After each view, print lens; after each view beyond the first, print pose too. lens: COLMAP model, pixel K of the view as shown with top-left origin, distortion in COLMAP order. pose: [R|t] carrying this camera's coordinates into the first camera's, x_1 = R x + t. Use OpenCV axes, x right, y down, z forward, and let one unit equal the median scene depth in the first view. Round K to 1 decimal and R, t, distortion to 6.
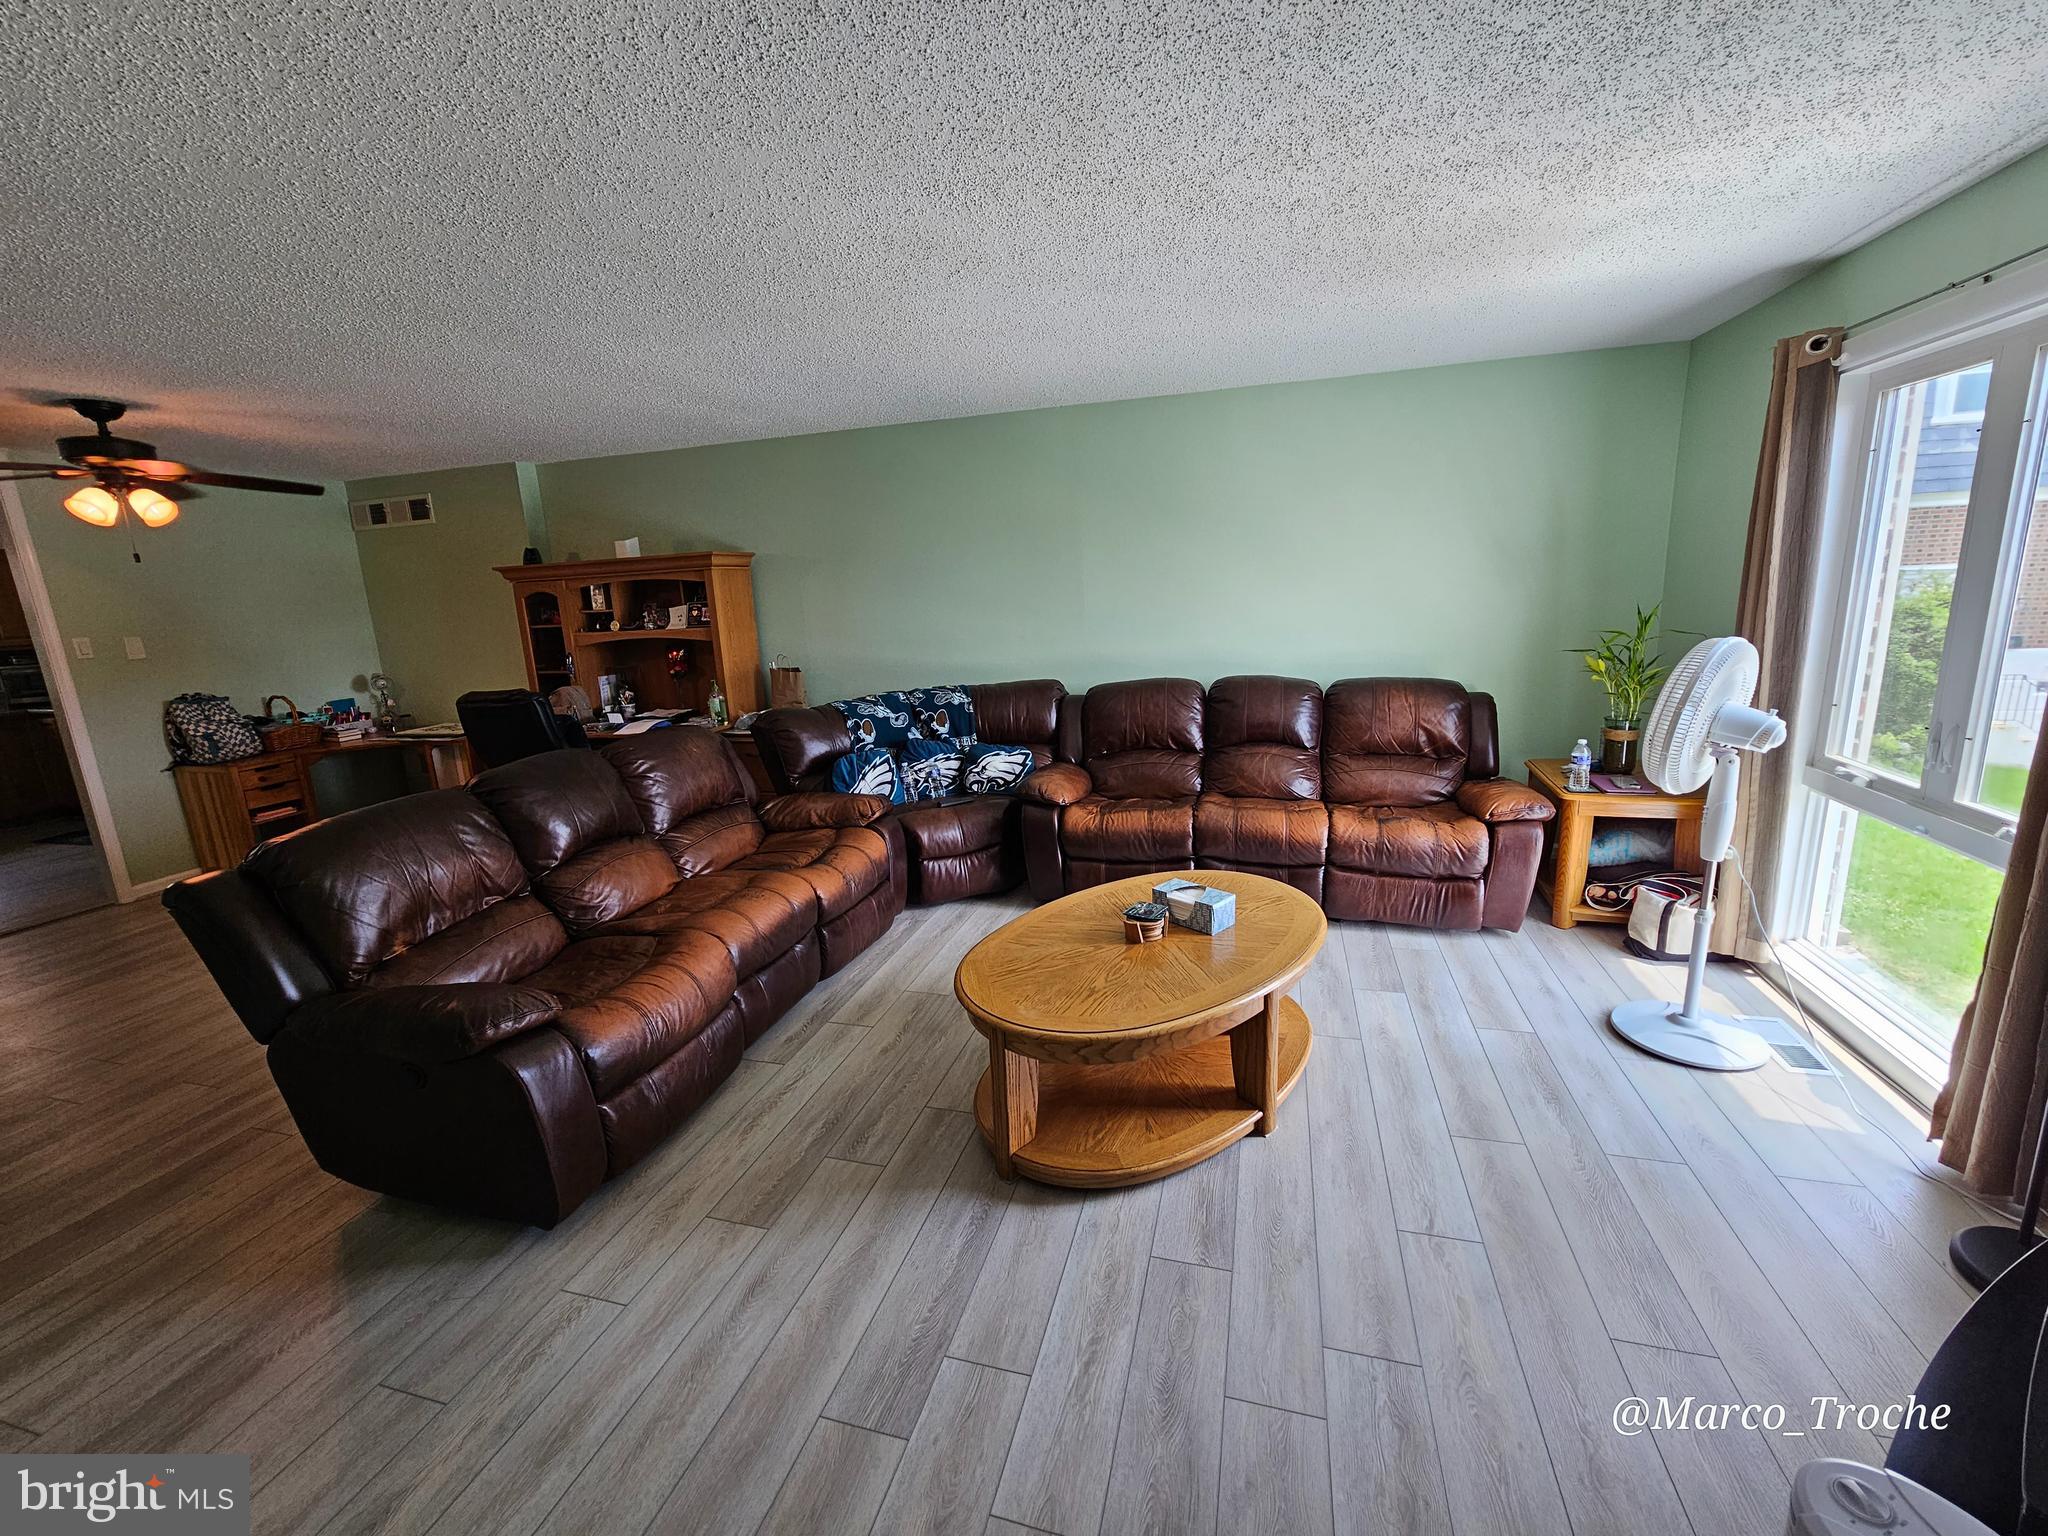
lens RADIAL K [[837.4, 0, 1024.0], [0, 837.4, 768.0], [0, 0, 1]] dist [-0.001786, 0.000142]
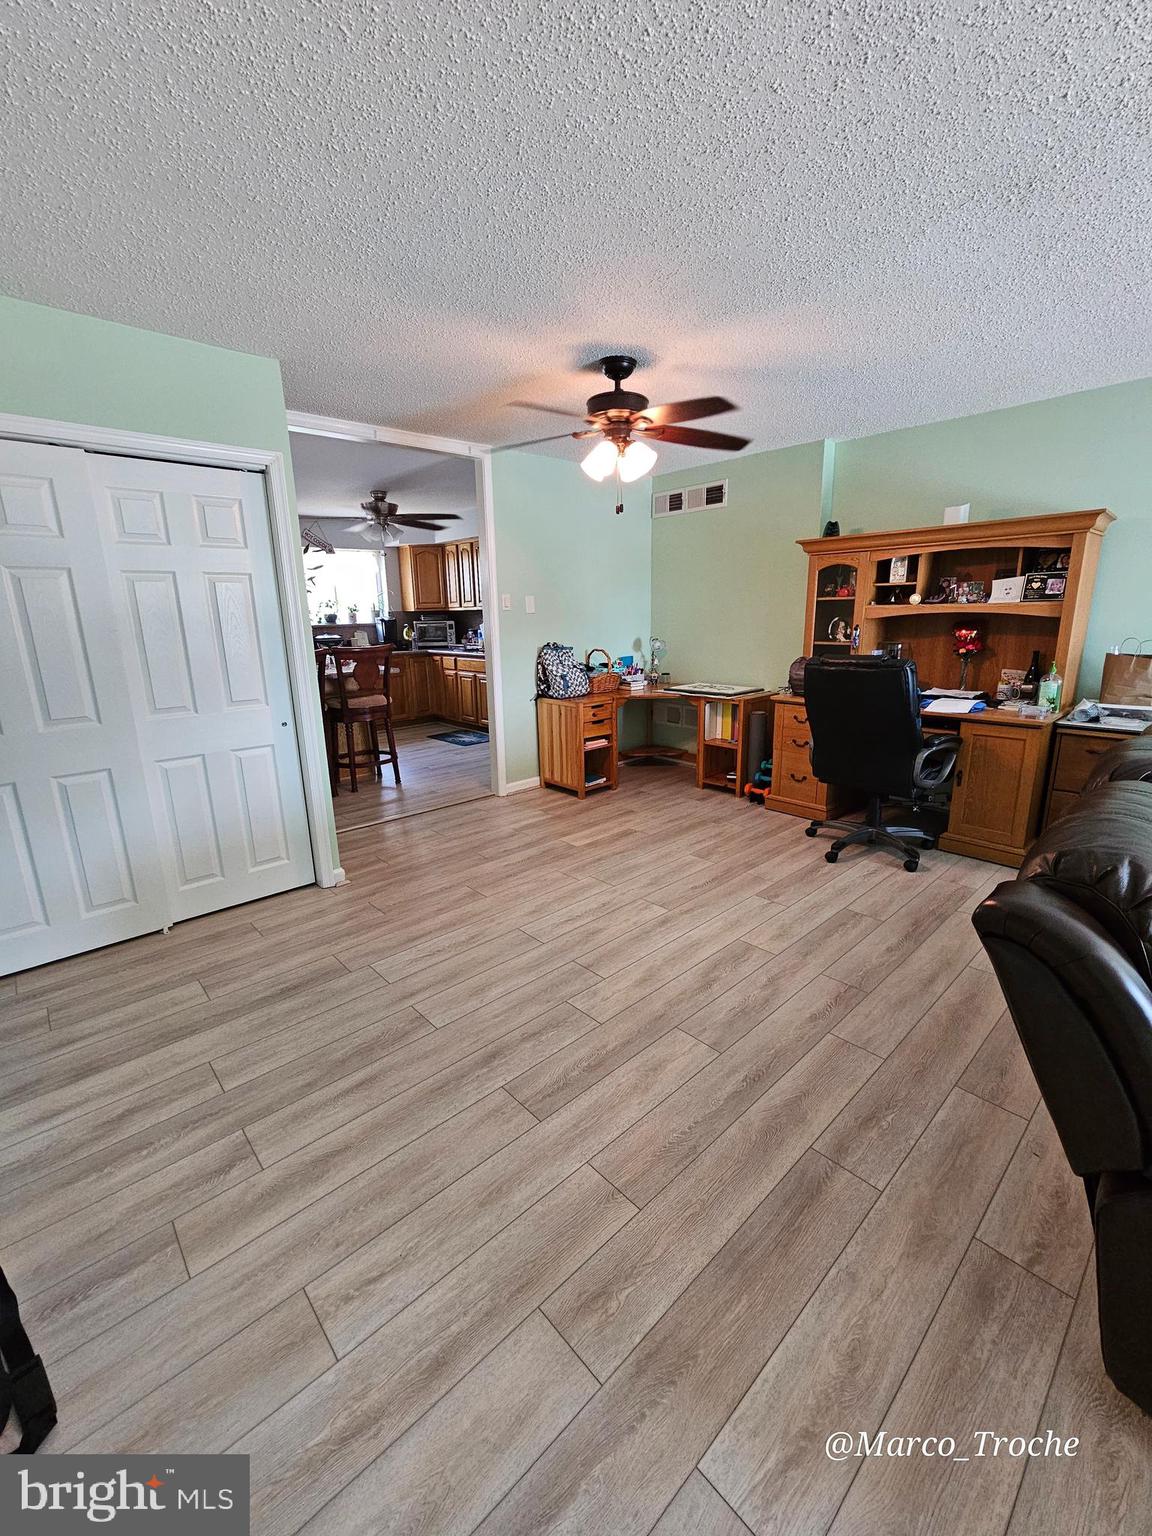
lens RADIAL K [[628.0, 0, 576.0], [0, 628.0, 768.0], [0, 0, 1]] dist [-0.001786, 0.000142]
pose [[0.855524, 0.156824, -0.493443, -0.465544], [-0.133936, 0.987619, 0.081665, 0.018598], [0.500140, -0.003777, 0.865936, 0.182076]]
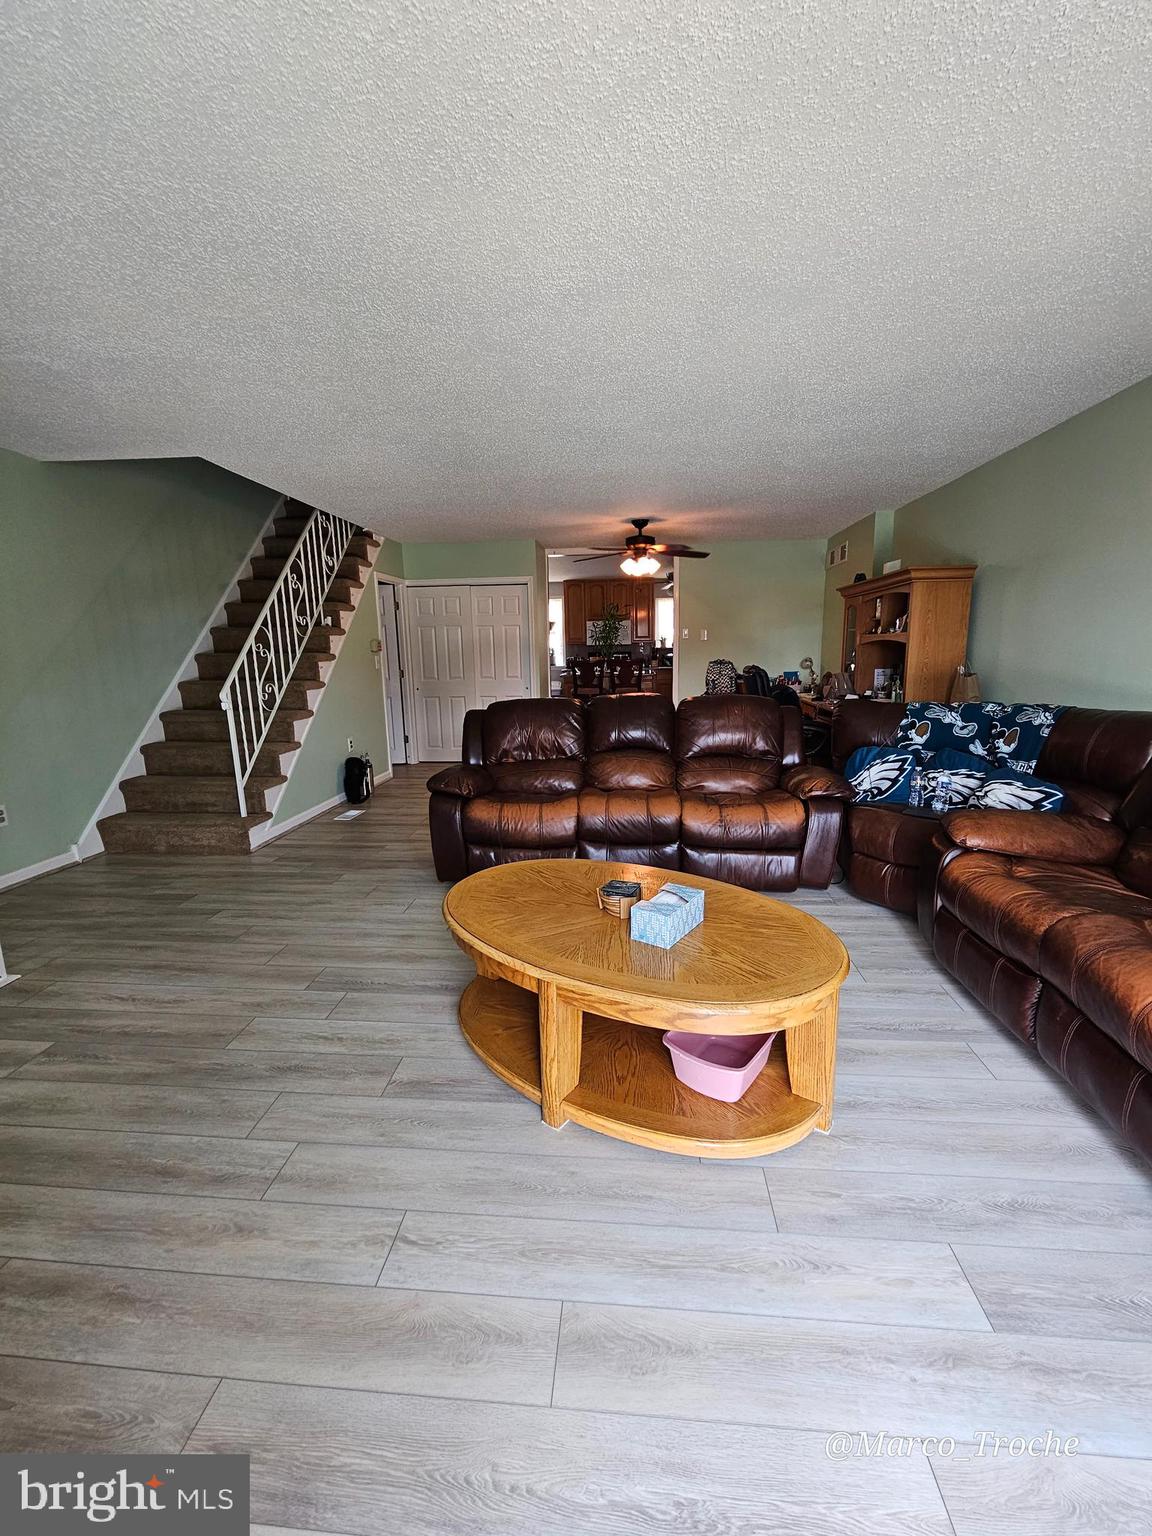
lens RADIAL K [[628.0, 0, 576.0], [0, 628.0, 768.0], [0, 0, 1]] dist [-0.001786, 0.000142]
pose [[0.195182, 0.227139, -0.954103, 0.425514], [-0.202127, 0.961245, 0.187490, -0.054195], [0.959713, 0.156255, 0.233528, 0.368594]]
